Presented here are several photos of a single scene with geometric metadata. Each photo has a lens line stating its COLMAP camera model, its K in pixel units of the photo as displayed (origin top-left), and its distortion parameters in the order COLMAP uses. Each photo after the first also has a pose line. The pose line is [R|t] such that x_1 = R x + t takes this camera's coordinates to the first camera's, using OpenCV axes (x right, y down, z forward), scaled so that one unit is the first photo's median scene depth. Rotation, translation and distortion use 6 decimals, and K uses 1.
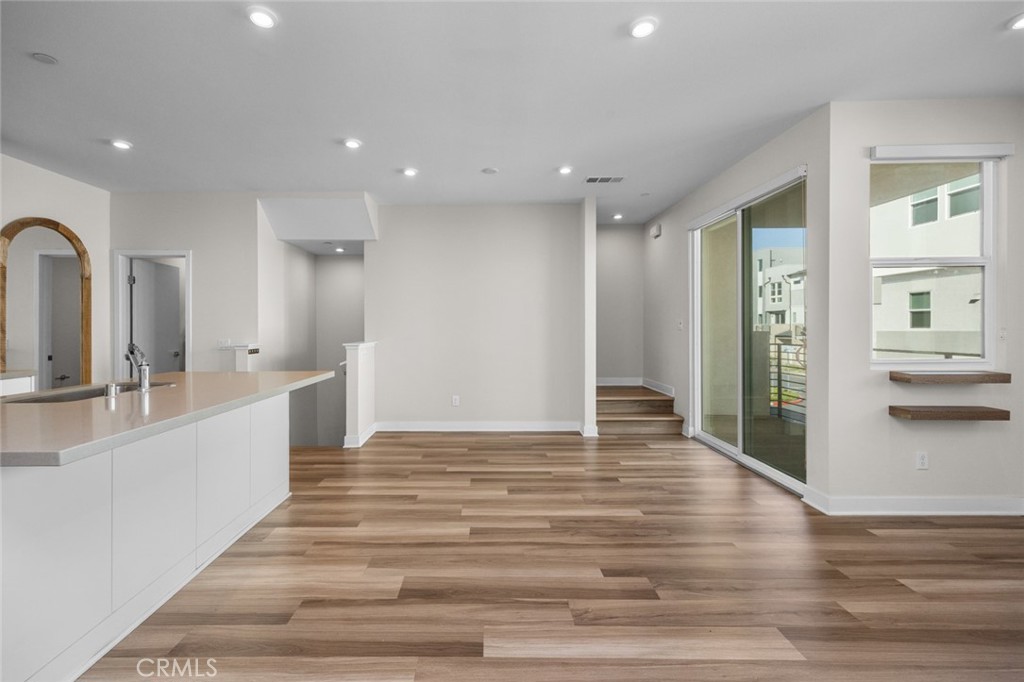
lens RADIAL K [[426.1, 0, 517.5], [0, 426.1, 327.3], [0, 0, 1]] dist [0.007143, -0.000149]
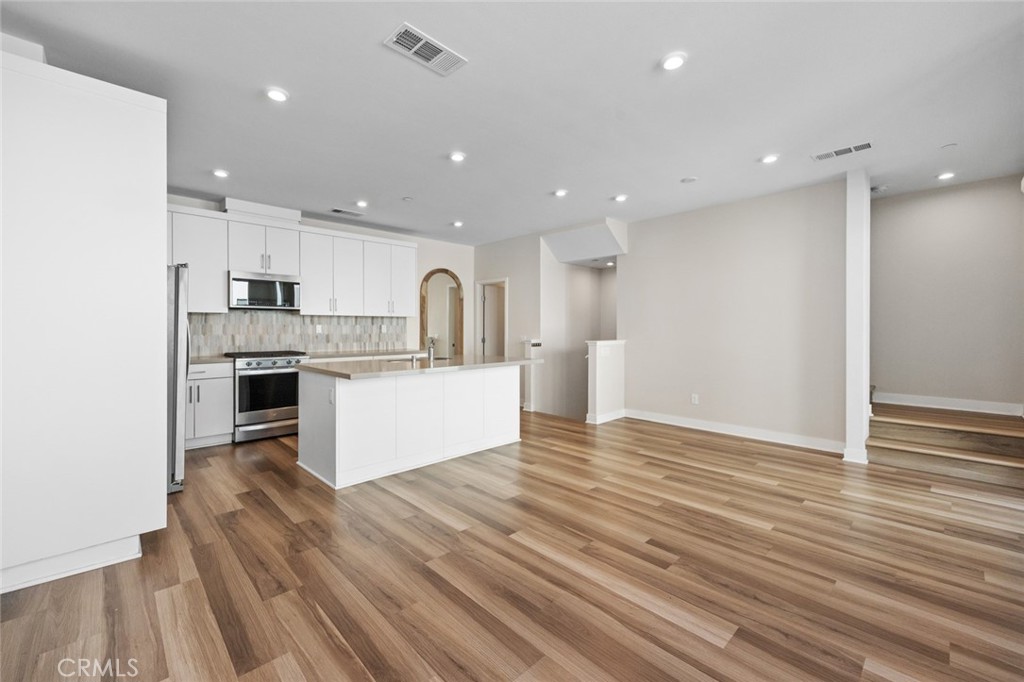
lens RADIAL K [[403.6, 0, 508.1], [0, 403.6, 331.2], [0, 0, 1]] dist [-0.000374, -0.000610]
pose [[0.708365, 0.007696, -0.705804, 0.306358], [-0.000574, 0.999947, 0.010326, -0.003859], [0.705846, -0.006910, 0.708332, -0.020550]]
